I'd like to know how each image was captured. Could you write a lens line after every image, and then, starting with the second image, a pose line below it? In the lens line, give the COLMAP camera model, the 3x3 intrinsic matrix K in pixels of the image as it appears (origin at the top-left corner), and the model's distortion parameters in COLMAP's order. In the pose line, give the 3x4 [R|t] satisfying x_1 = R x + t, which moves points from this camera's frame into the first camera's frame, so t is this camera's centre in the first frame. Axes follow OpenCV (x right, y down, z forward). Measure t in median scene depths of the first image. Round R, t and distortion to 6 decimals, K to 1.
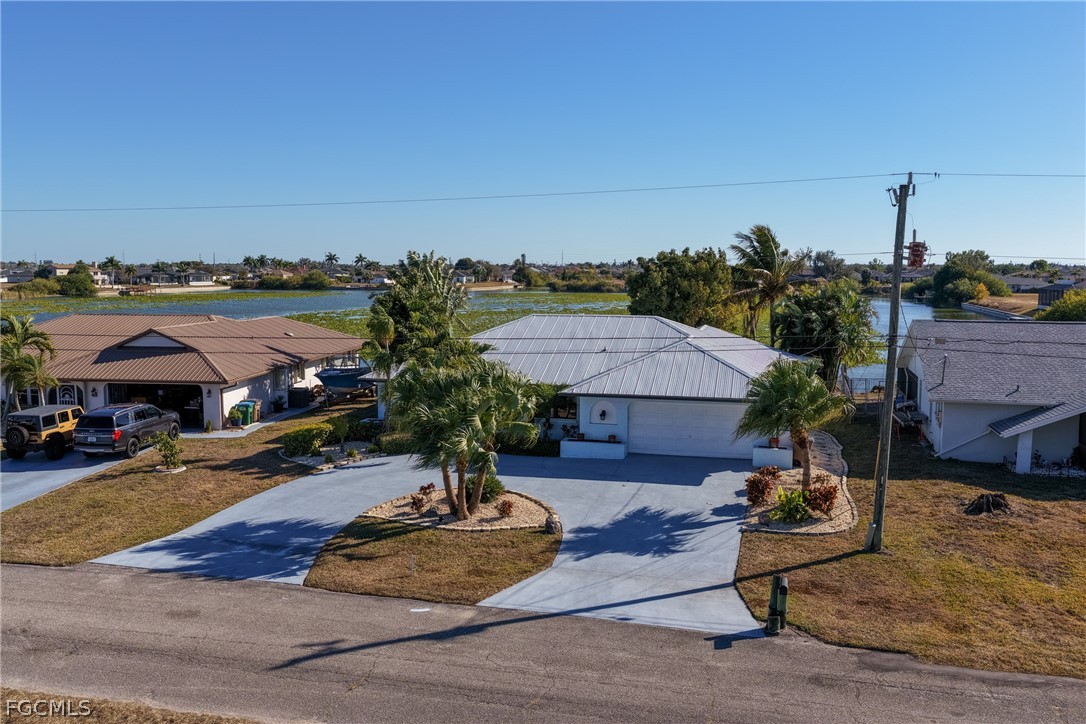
lens RADIAL K [[900.4, 0, 543.0], [0, 900.4, 362.0], [0, 0, 1]] dist [-0.017084, 0.043948]
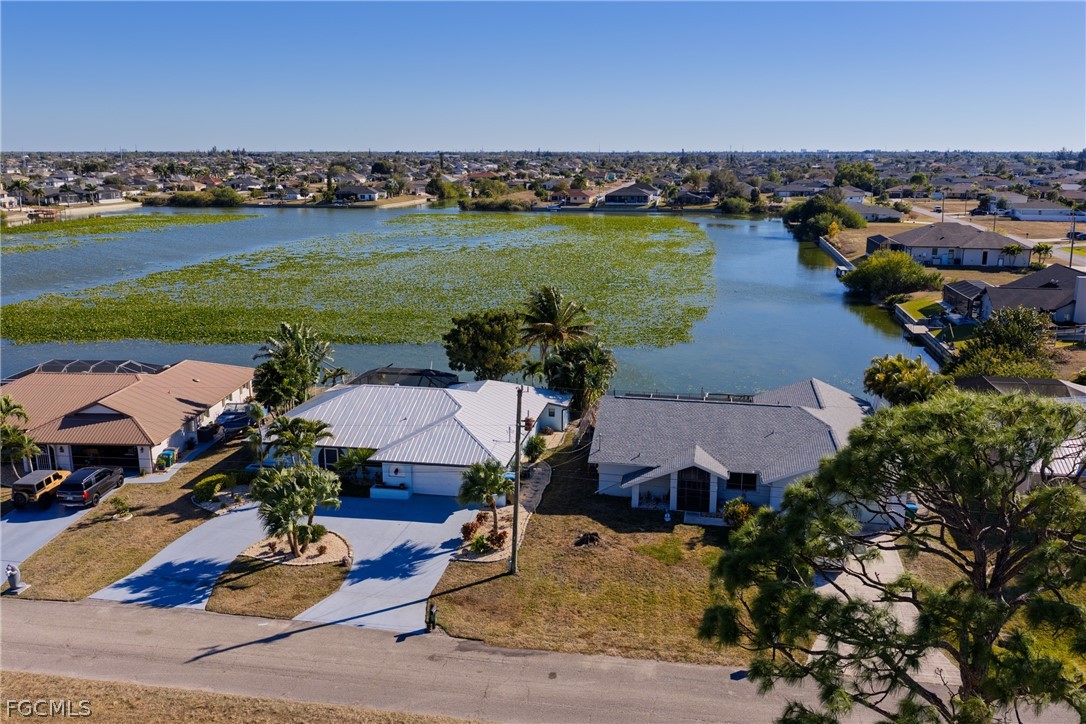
lens RADIAL K [[898.4, 0, 543.0], [0, 898.4, 362.0], [0, 0, 1]] dist [0.024318, -0.048728]
pose [[0.996832, -0.019772, 0.077039, 0.231121], [0.009966, 0.992024, 0.125651, -0.372425], [-0.078909, -0.124486, 0.989079, -0.659481]]
